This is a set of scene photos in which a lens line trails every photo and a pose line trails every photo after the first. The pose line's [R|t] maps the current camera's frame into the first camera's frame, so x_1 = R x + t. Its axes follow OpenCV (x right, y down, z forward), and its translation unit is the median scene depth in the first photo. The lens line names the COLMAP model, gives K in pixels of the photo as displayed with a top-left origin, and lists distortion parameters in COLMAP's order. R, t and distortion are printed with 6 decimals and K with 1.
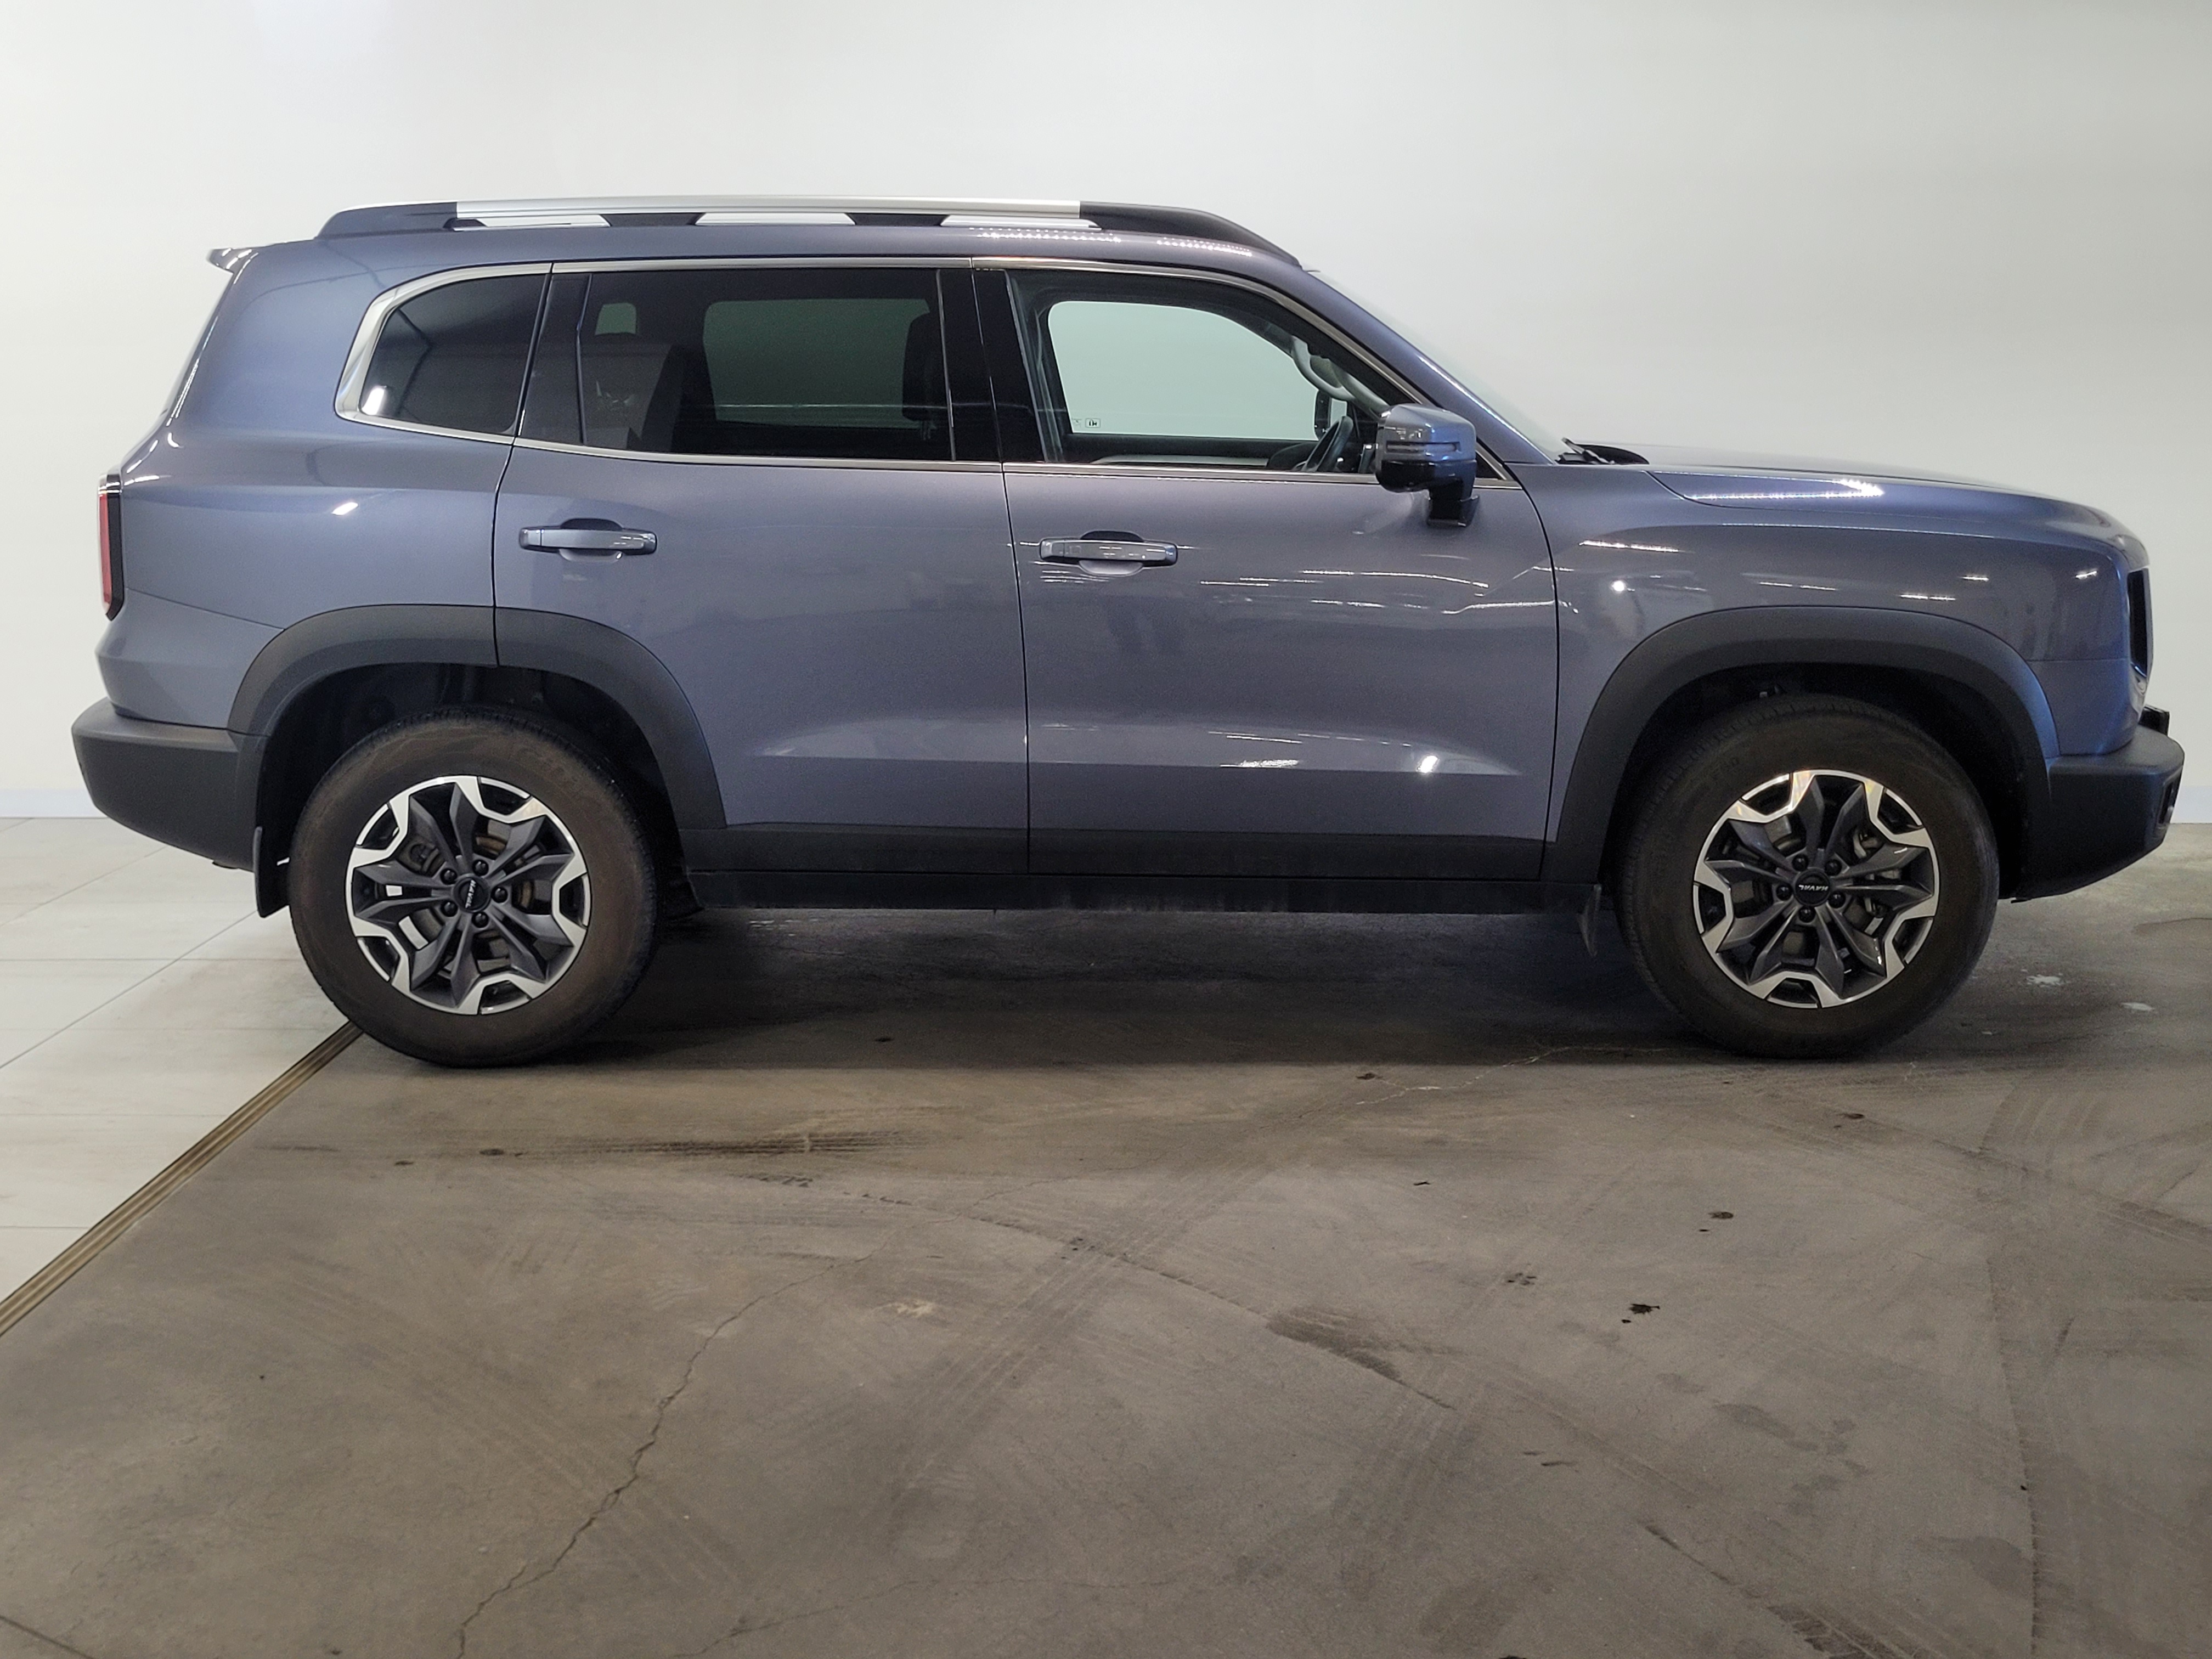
lens RADIAL K [[1773.5, 0, 1087.2], [0, 1773.5, 837.3], [0, 0, 1]] dist [0.031800, -0.002934]
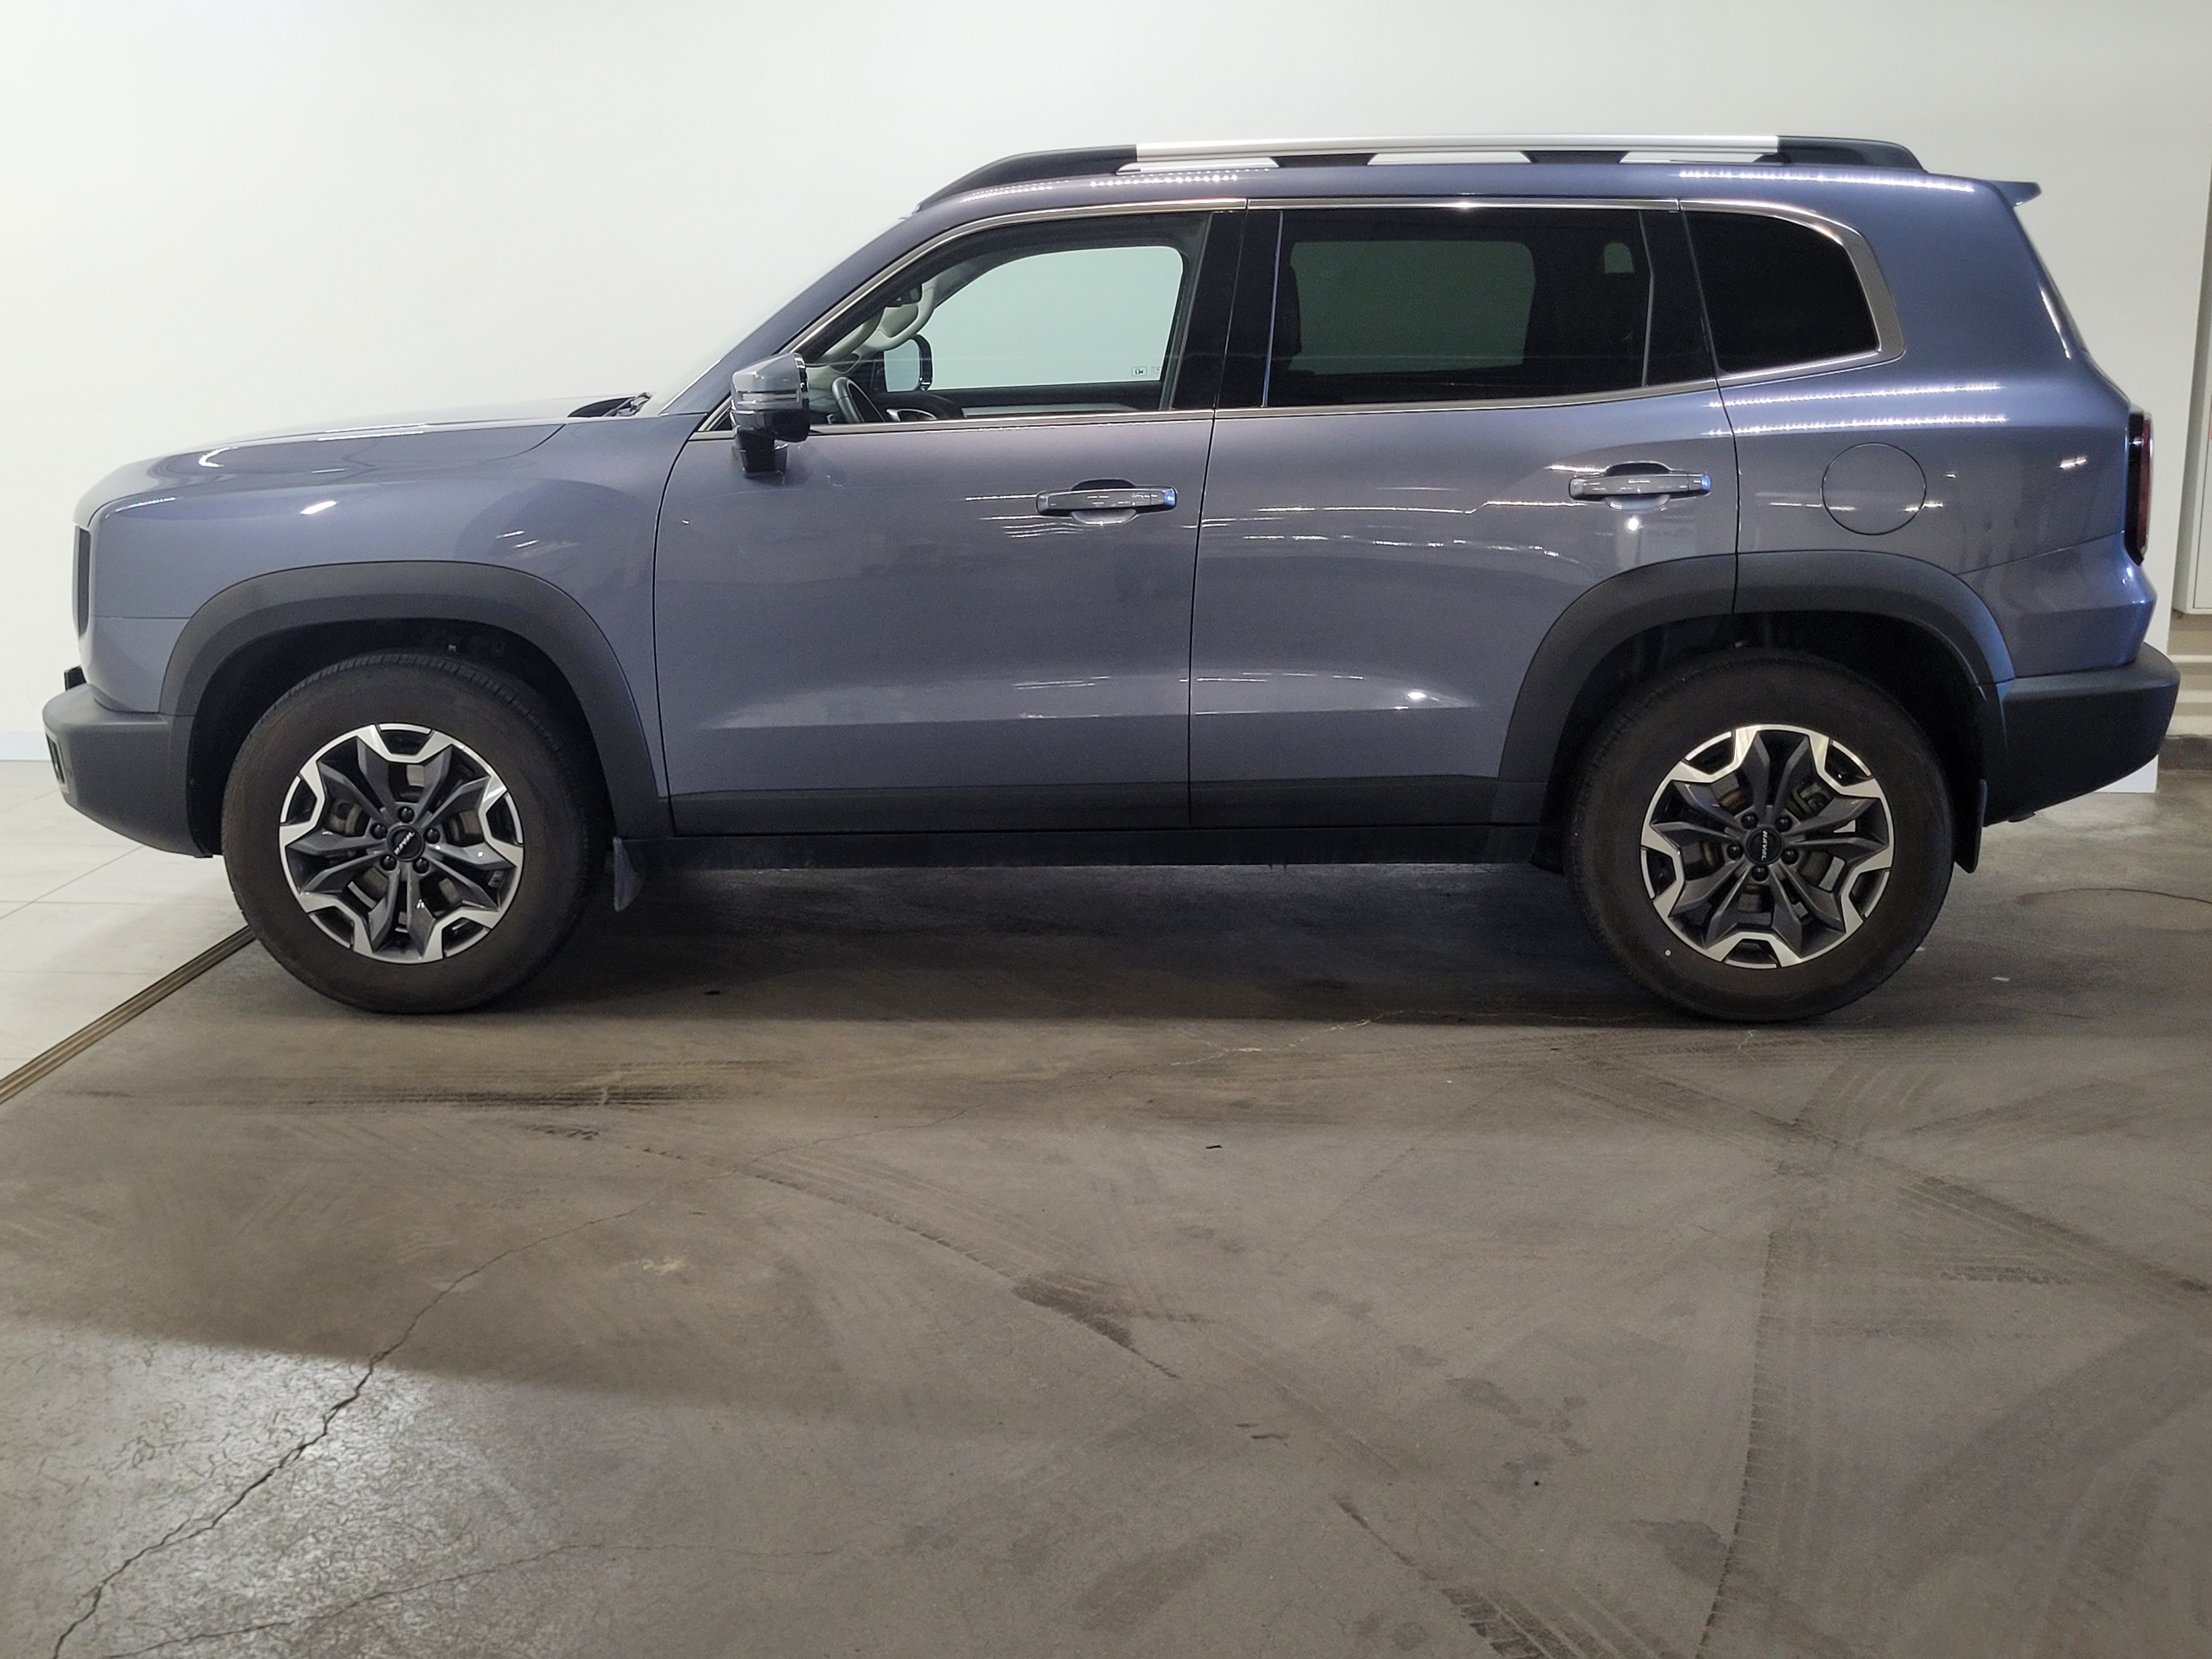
lens RADIAL K [[1773.5, 0, 1087.2], [0, 1773.5, 837.3], [0, 0, 1]] dist [0.031800, -0.002934]
pose [[0.999473, 0.011496, -0.030369, 0.153746], [-0.010742, 0.999633, 0.024873, 0.001868], [0.030644, -0.024533, 0.999229, 0.030540]]
